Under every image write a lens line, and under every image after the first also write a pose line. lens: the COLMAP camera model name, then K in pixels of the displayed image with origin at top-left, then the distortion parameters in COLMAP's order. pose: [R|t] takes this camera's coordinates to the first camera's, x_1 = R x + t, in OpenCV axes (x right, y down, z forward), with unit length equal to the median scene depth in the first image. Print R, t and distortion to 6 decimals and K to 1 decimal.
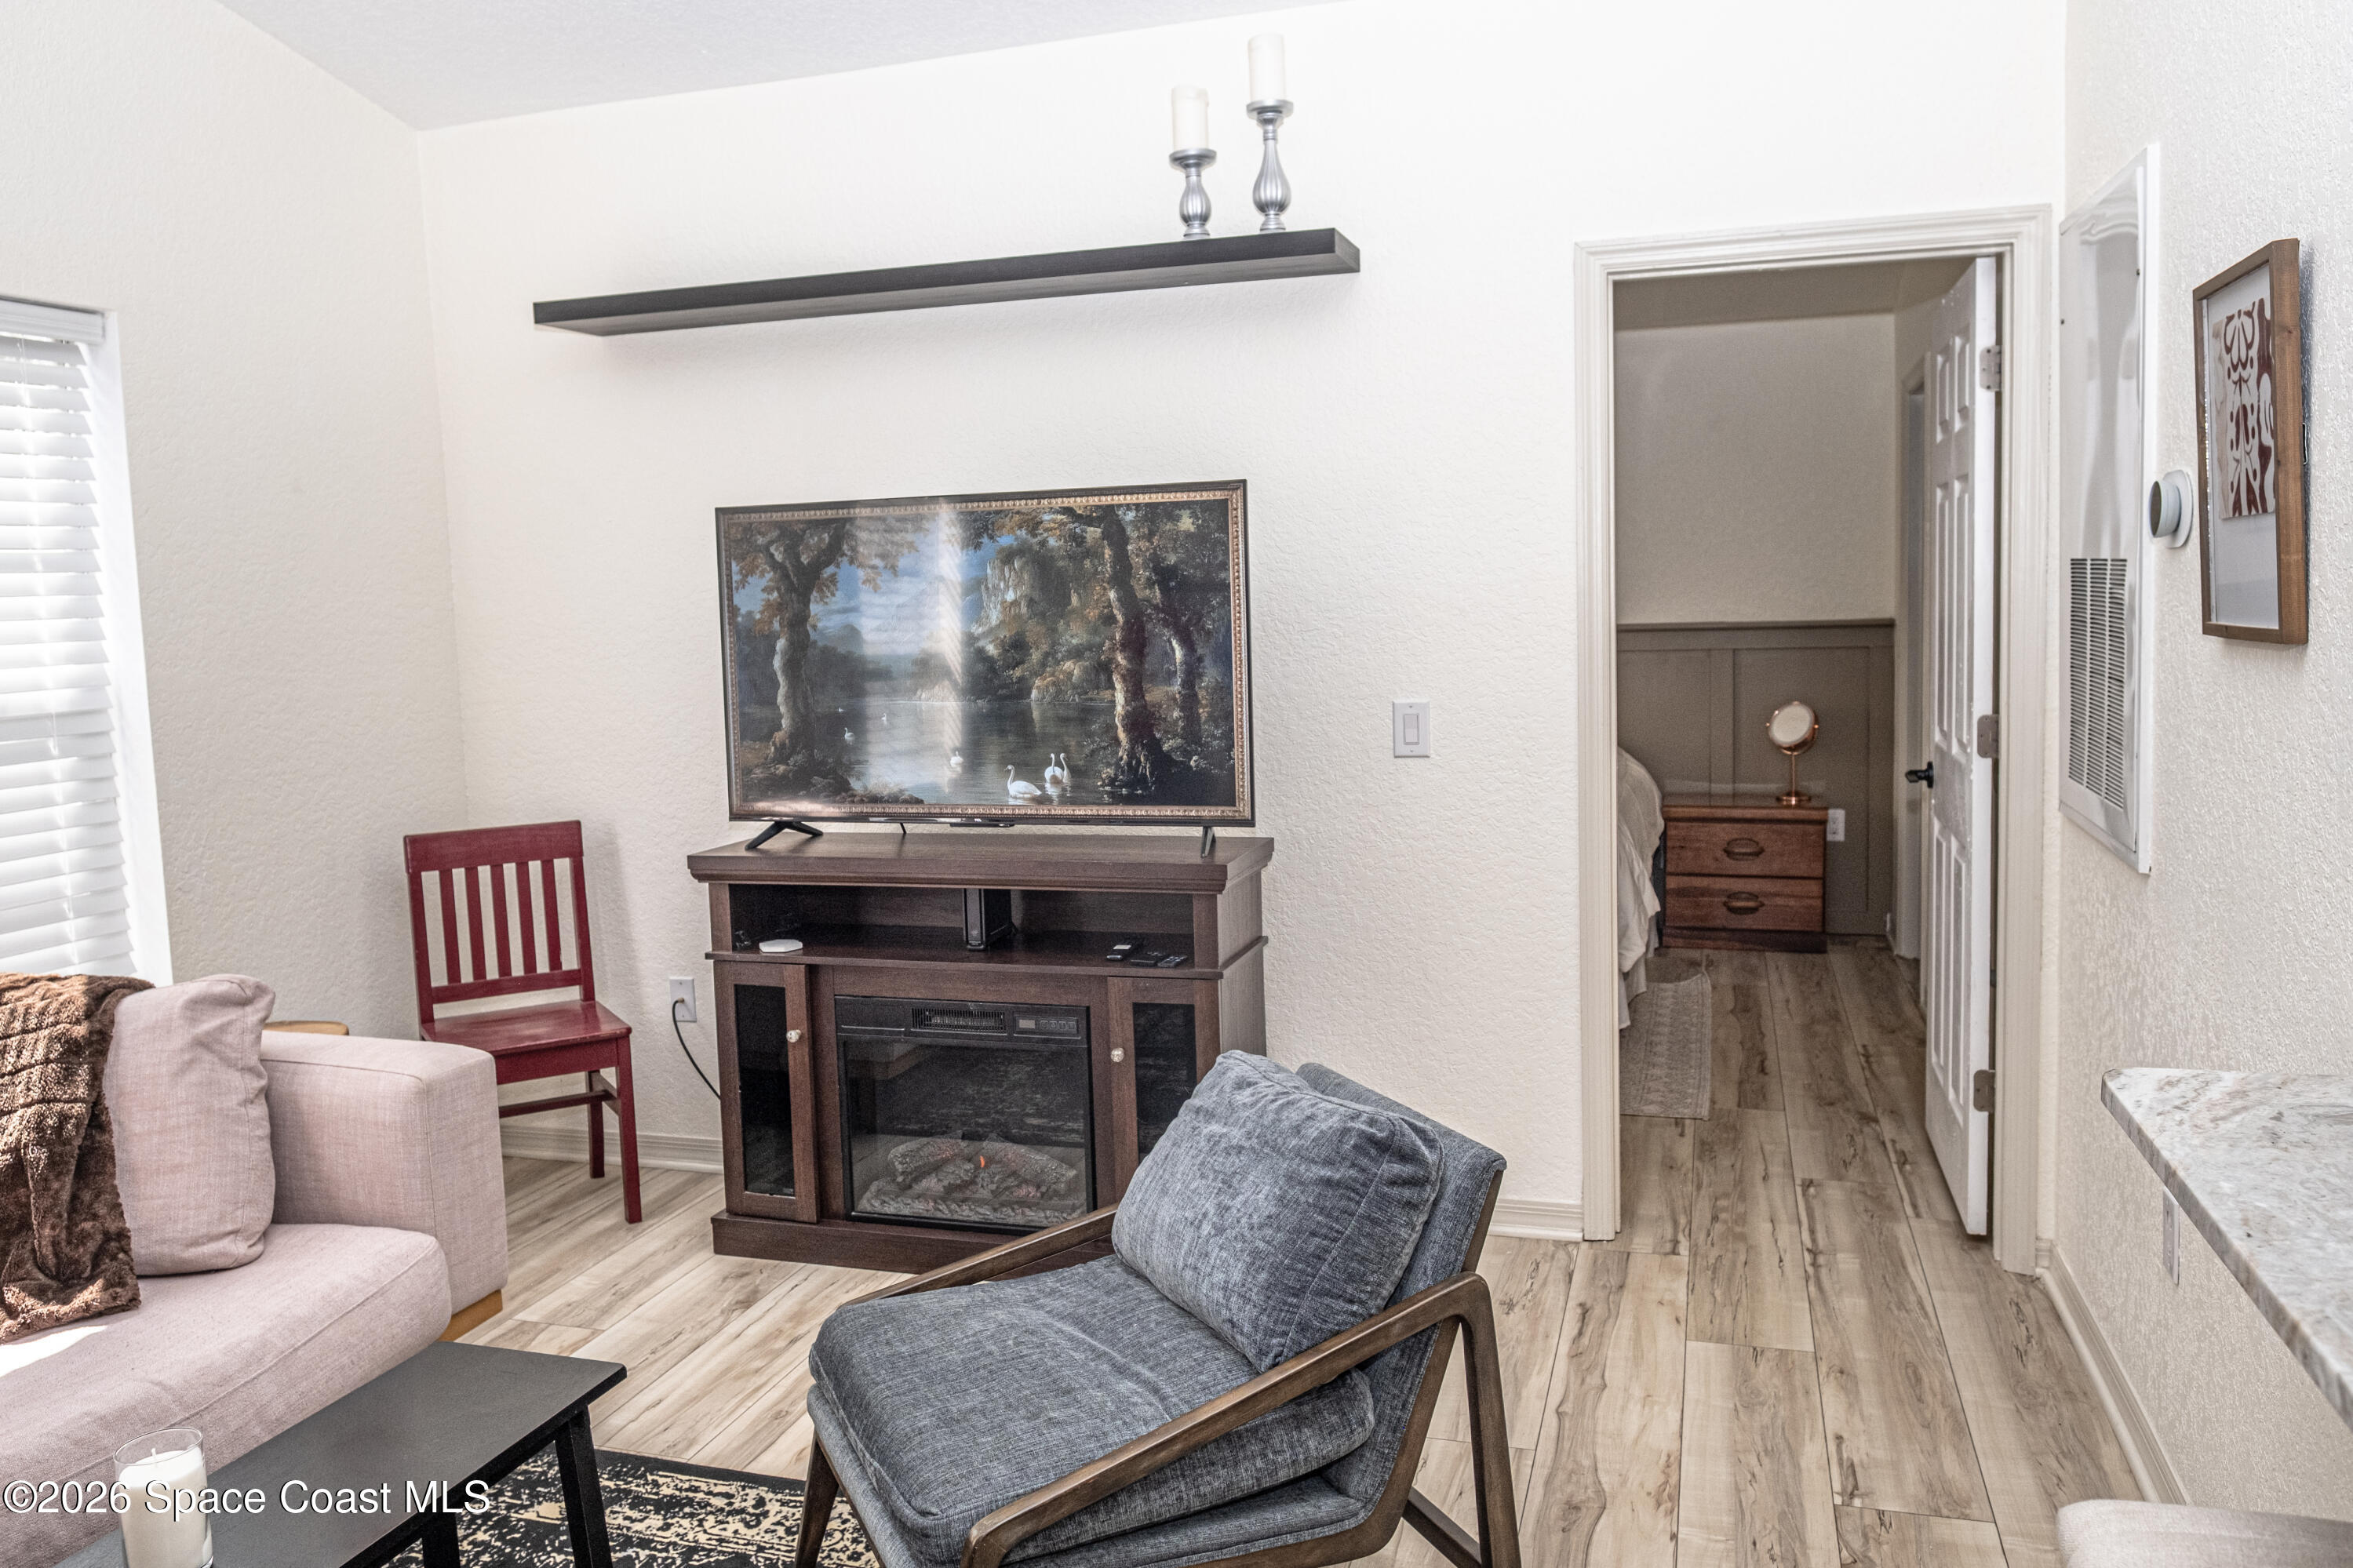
lens RADIAL K [[1746.5, 0, 1170.0], [0, 1746.5, 761.1], [0, 0, 1]] dist [-0.024489, 0.000008]
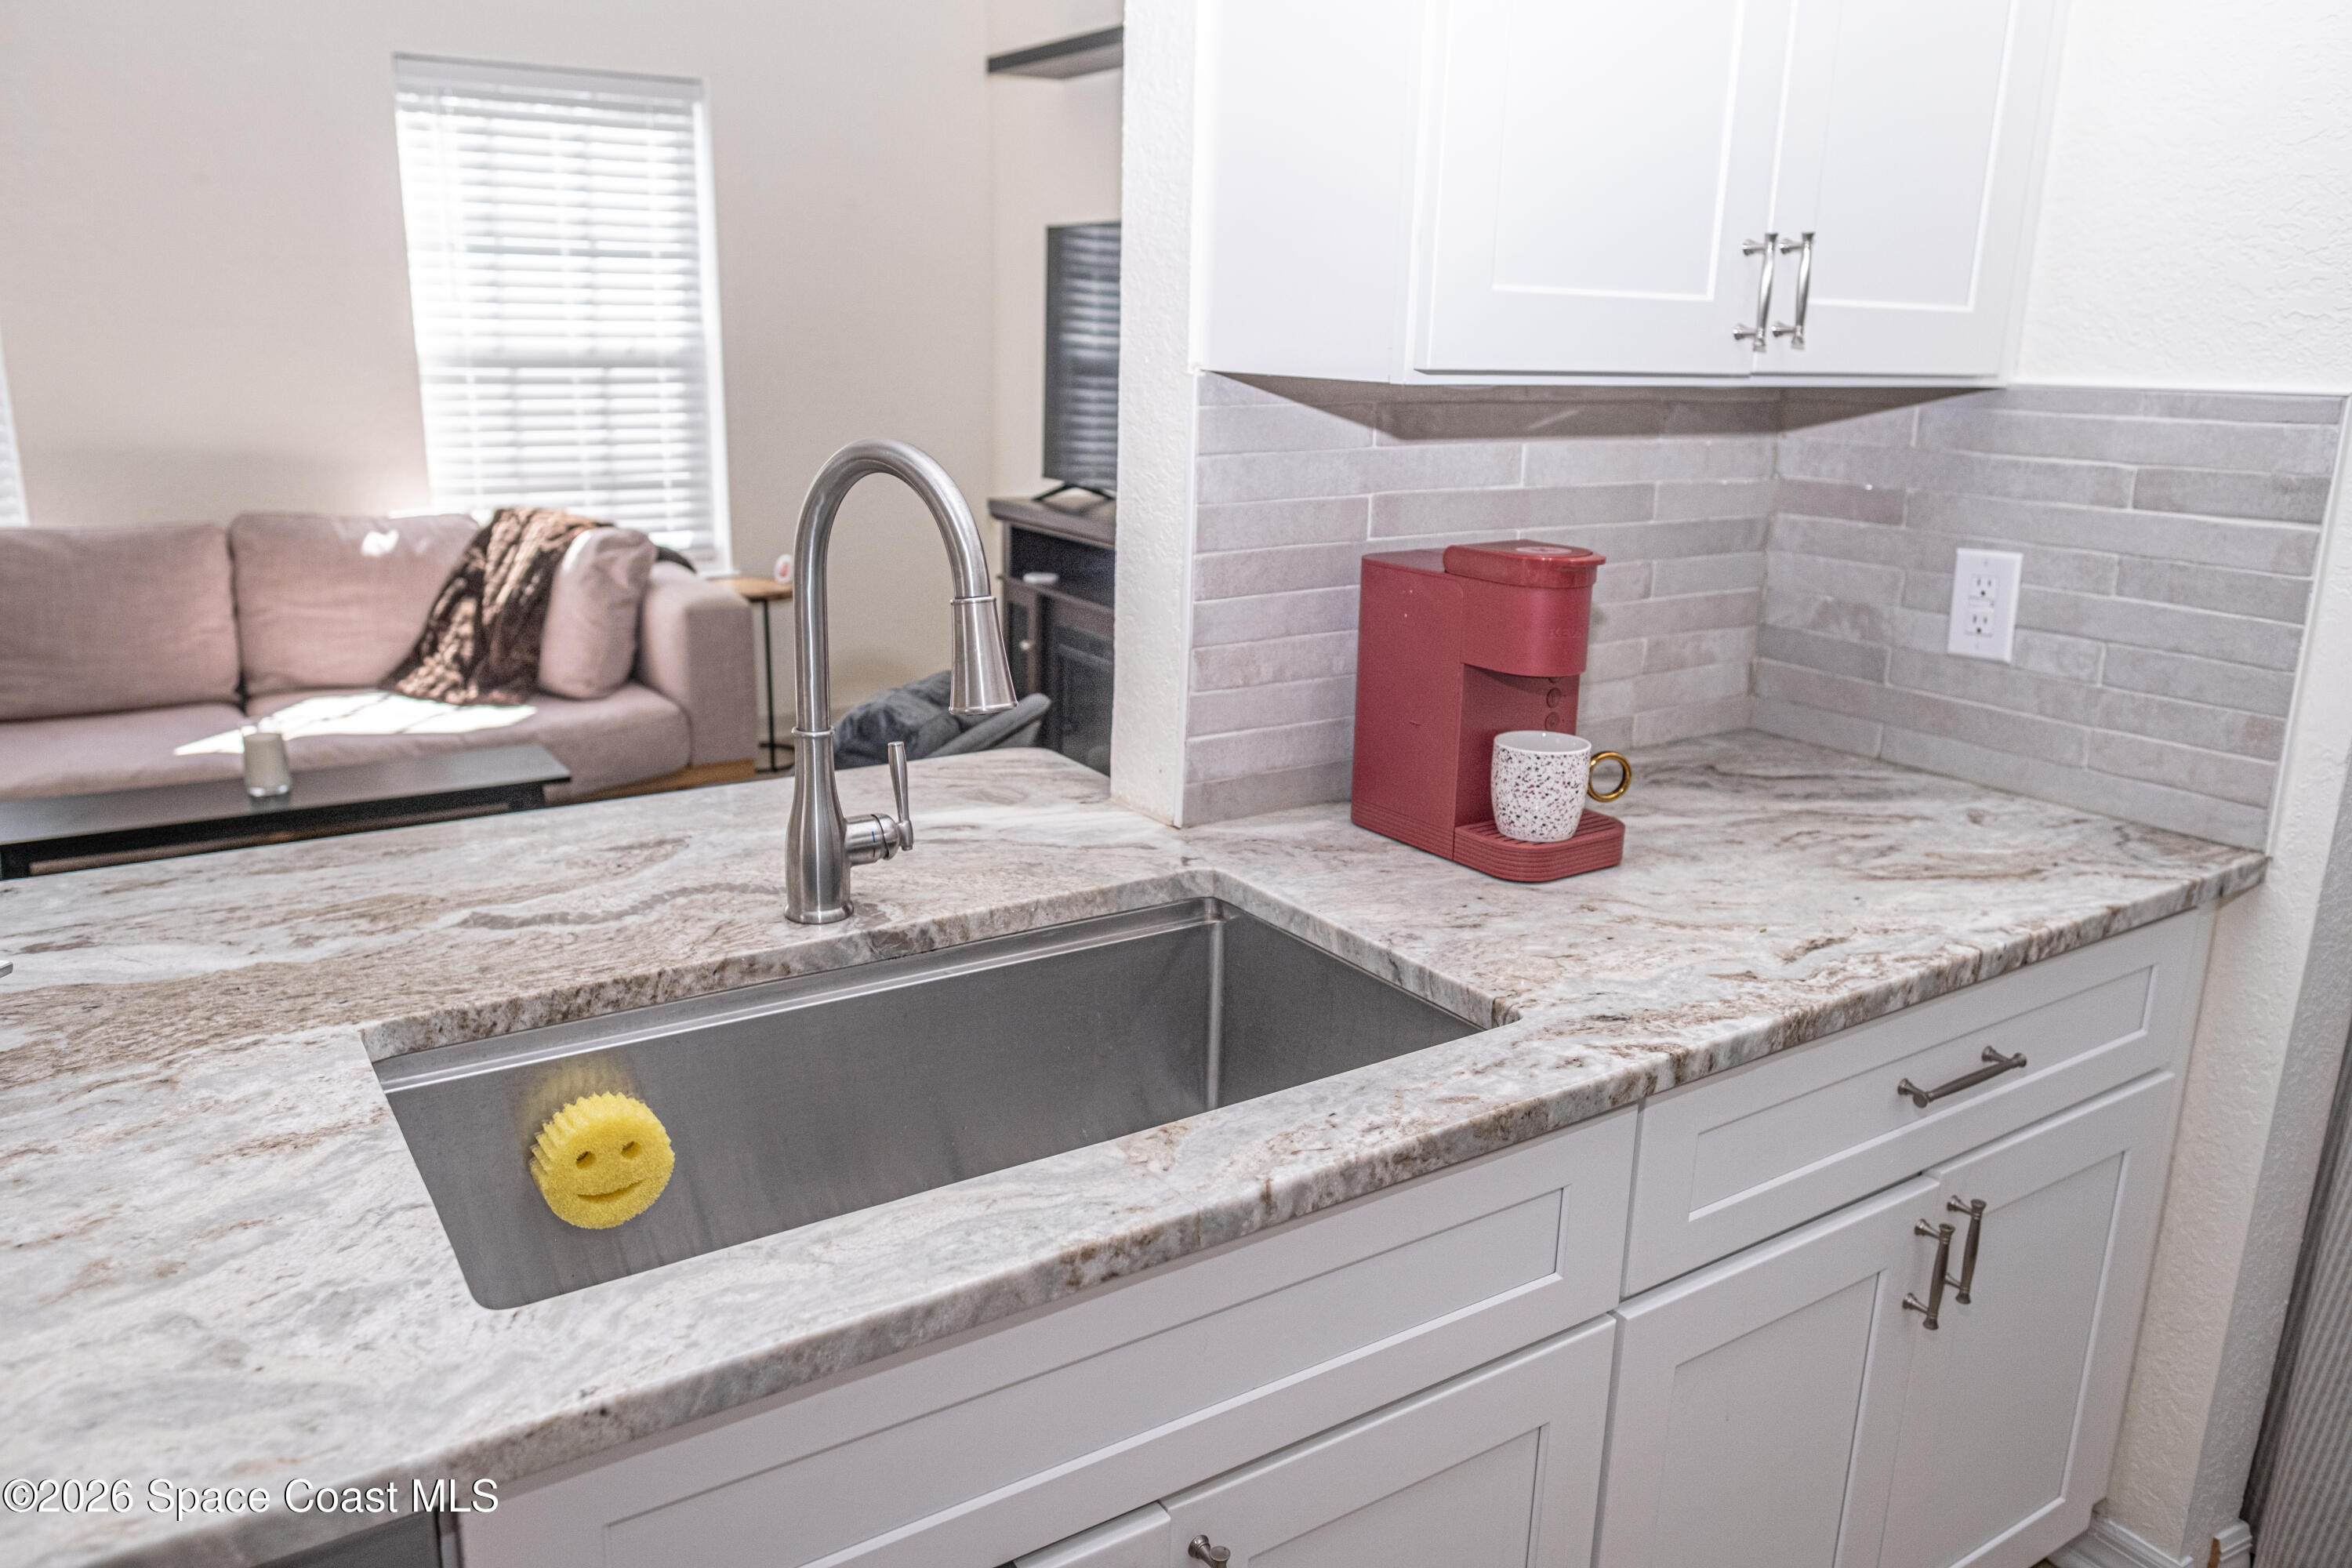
lens RADIAL K [[1653.2, 0, 1169.4], [0, 1653.2, 787.0], [0, 0, 1]] dist [-0.018830, 0.009047]
pose [[0.770064, 0.222011, -0.598090, 0.643265], [-0.111163, 0.969848, 0.216881, -0.021275], [0.628207, -0.100526, 0.771525, 0.100595]]
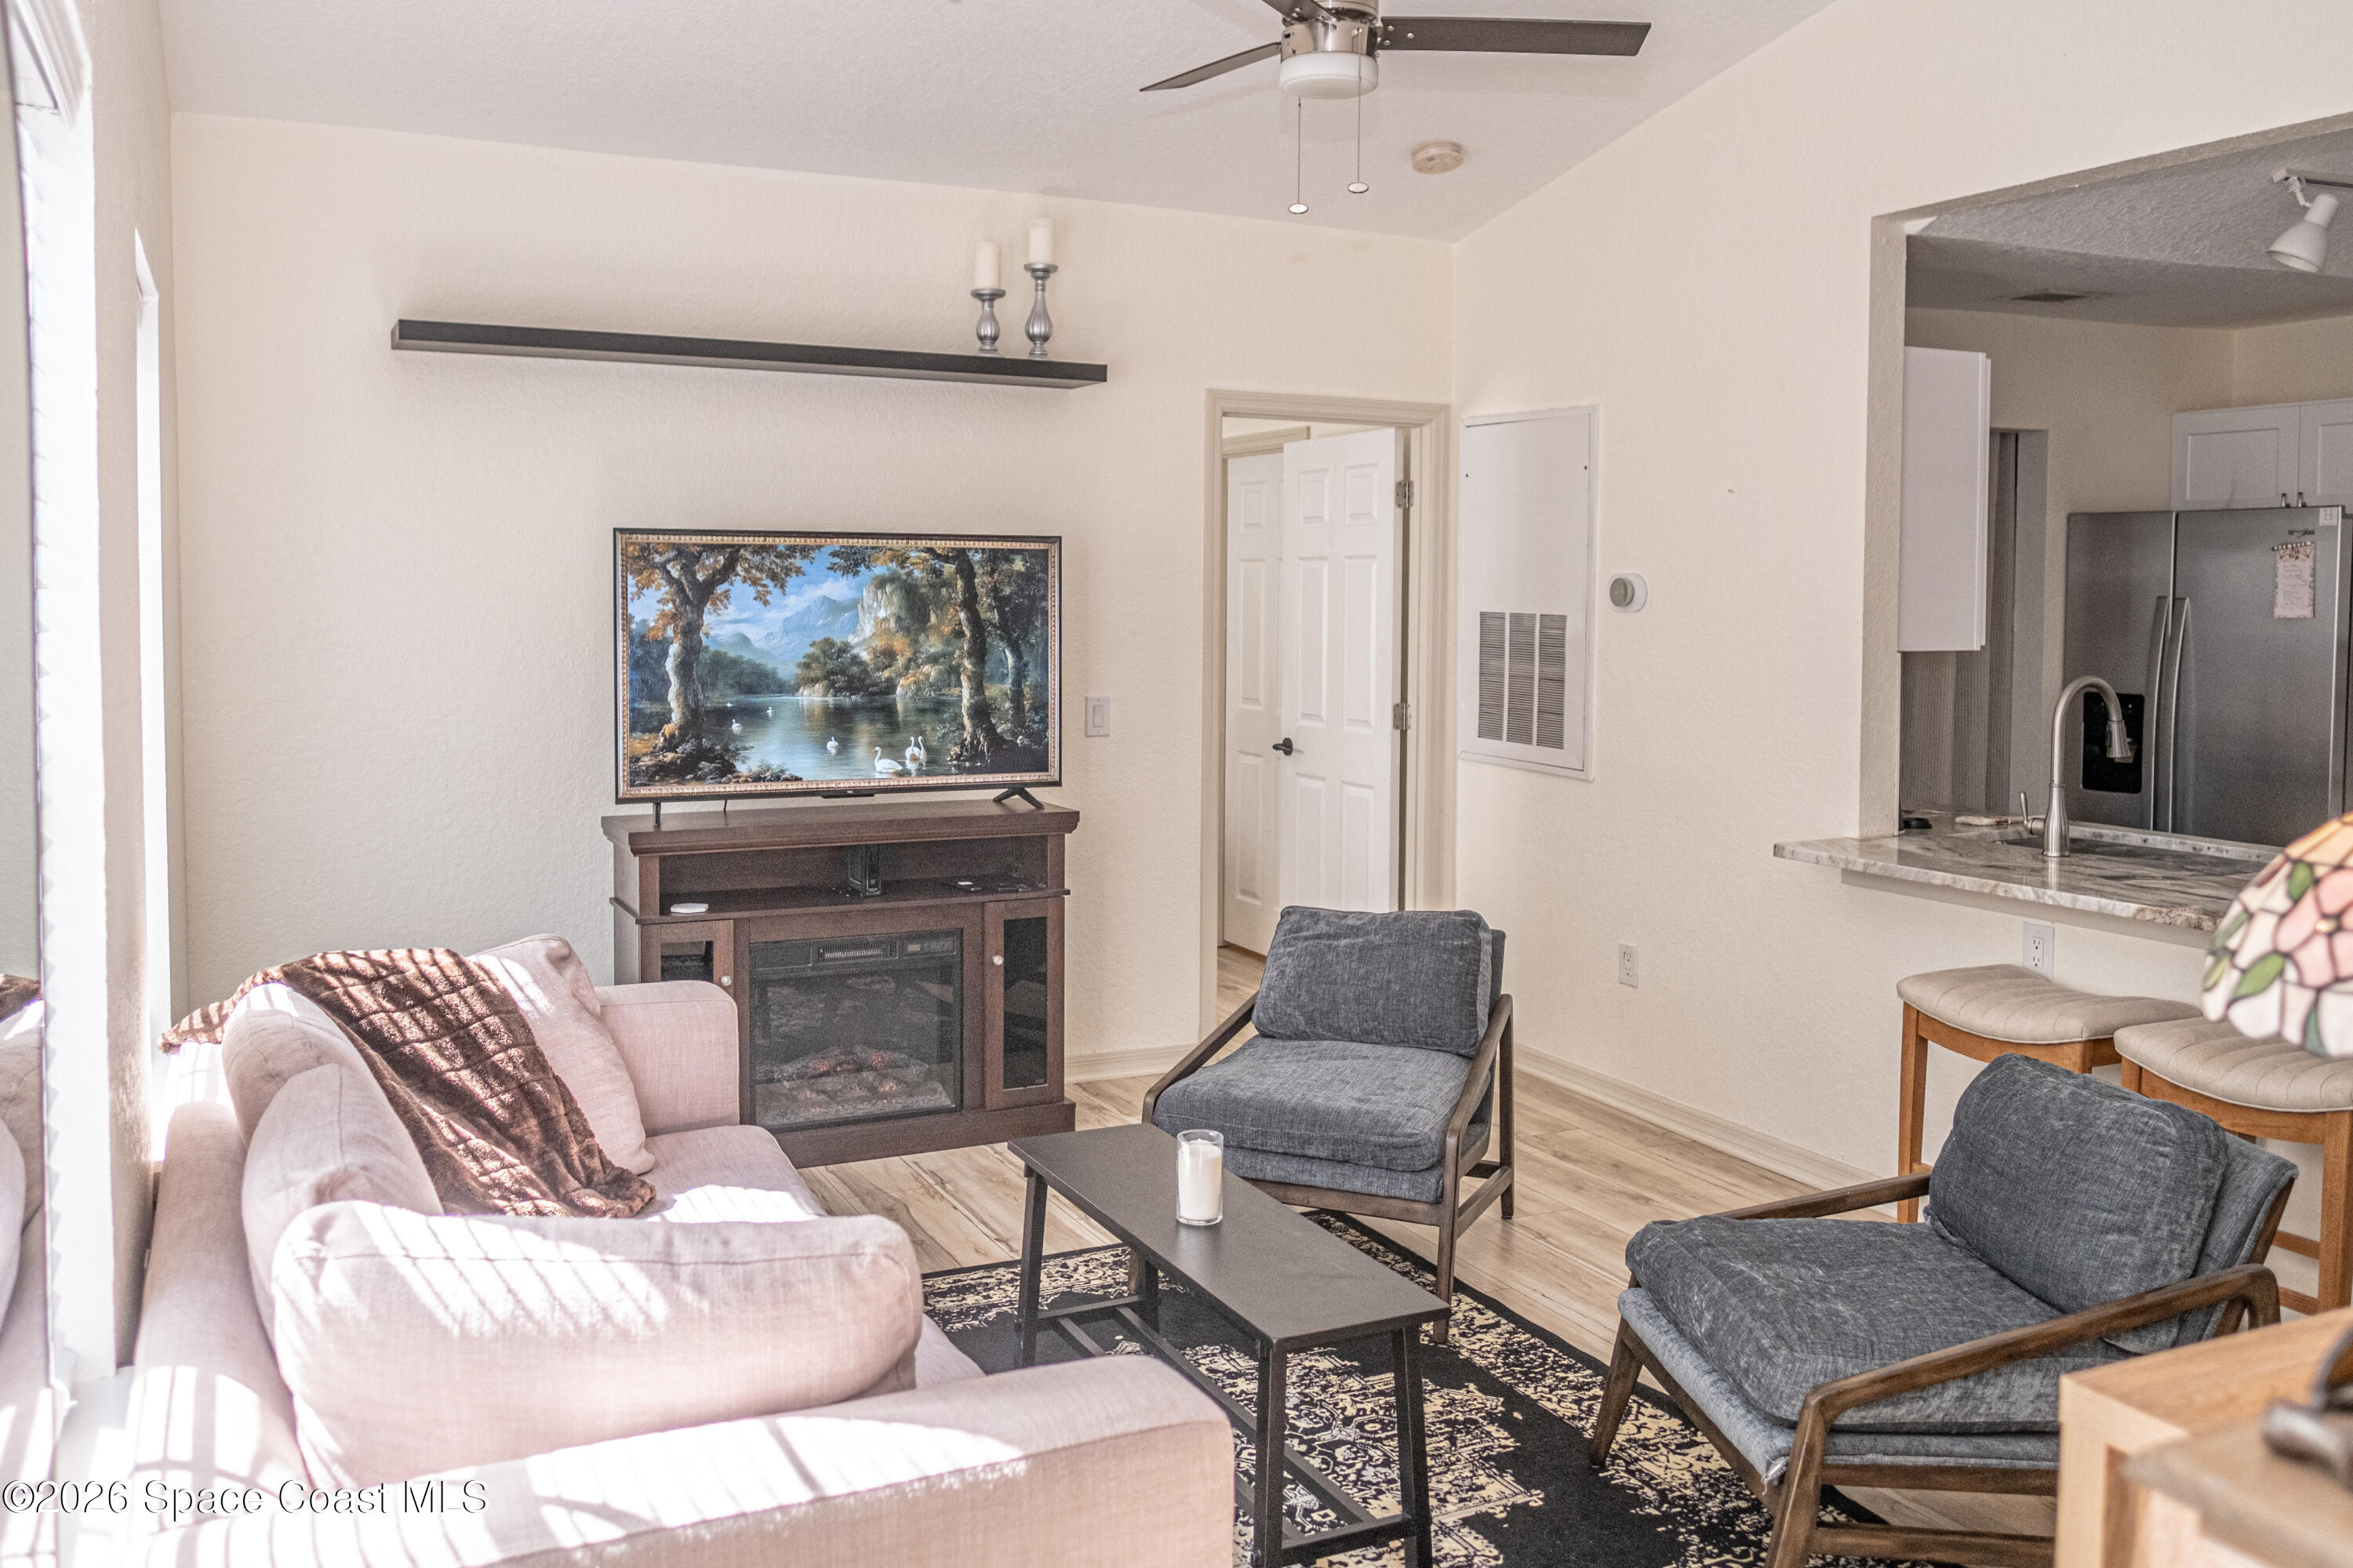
lens RADIAL K [[1891.2, 0, 1149.8], [0, 1891.2, 681.0], [0, 0, 1]] dist [-0.008102, -0.004121]
pose [[0.734784, 0.006342, 0.678272, -0.886319], [0.037927, 0.998008, -0.050418, 0.031543], [-0.677240, 0.062771, 0.733079, -0.142471]]
